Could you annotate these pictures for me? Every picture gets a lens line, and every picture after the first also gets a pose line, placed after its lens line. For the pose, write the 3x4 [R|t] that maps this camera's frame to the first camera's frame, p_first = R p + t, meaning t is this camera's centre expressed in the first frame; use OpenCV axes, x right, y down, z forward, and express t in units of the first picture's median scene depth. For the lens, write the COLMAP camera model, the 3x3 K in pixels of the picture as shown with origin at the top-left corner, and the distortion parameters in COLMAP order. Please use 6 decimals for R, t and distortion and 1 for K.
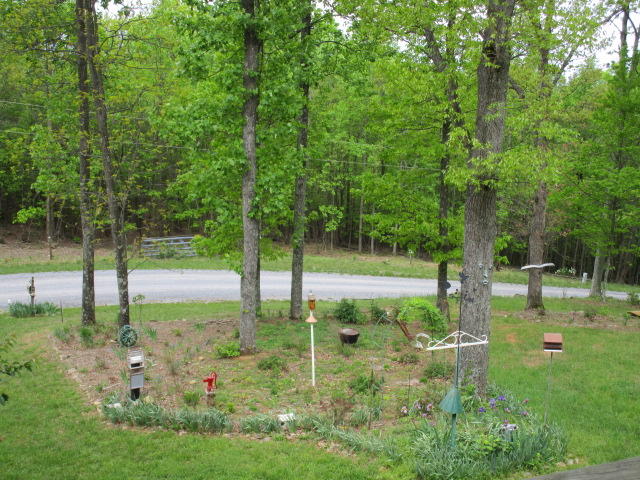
lens RADIAL K [[733.7, 0, 320.0], [0, 733.7, 240.0], [0, 0, 1]] dist [-0.003632, -0.031753]
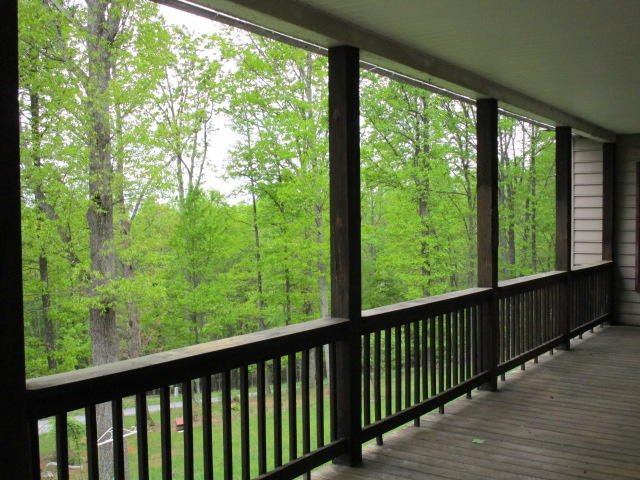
lens RADIAL K [[733.7, 0, 320.0], [0, 733.7, 240.0], [0, 0, 1]] dist [-0.003632, -0.031753]
pose [[0.834594, -0.084944, 0.544277, -0.127777], [0.181561, 0.975248, -0.126199, 0.030826], [-0.520086, 0.204145, 0.829359, -0.197387]]
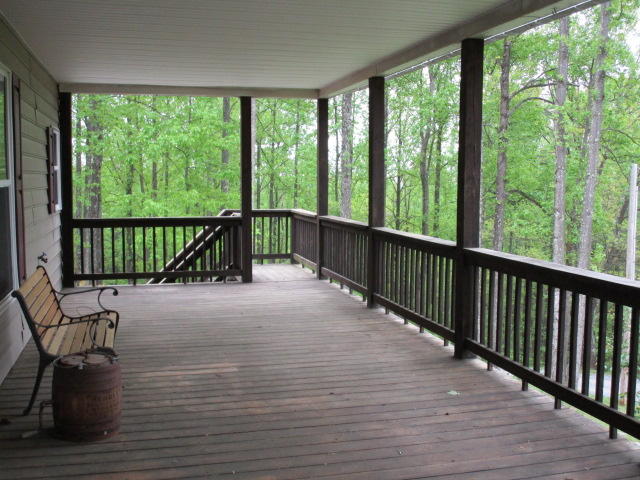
lens RADIAL K [[733.7, 0, 320.0], [0, 733.7, 240.0], [0, 0, 1]] dist [-0.003632, -0.031753]
pose [[-0.131789, 0.052508, -0.989886, 2.042821], [-0.198606, 0.976950, 0.078263, -0.064057], [0.971178, 0.206912, -0.118322, 0.630056]]
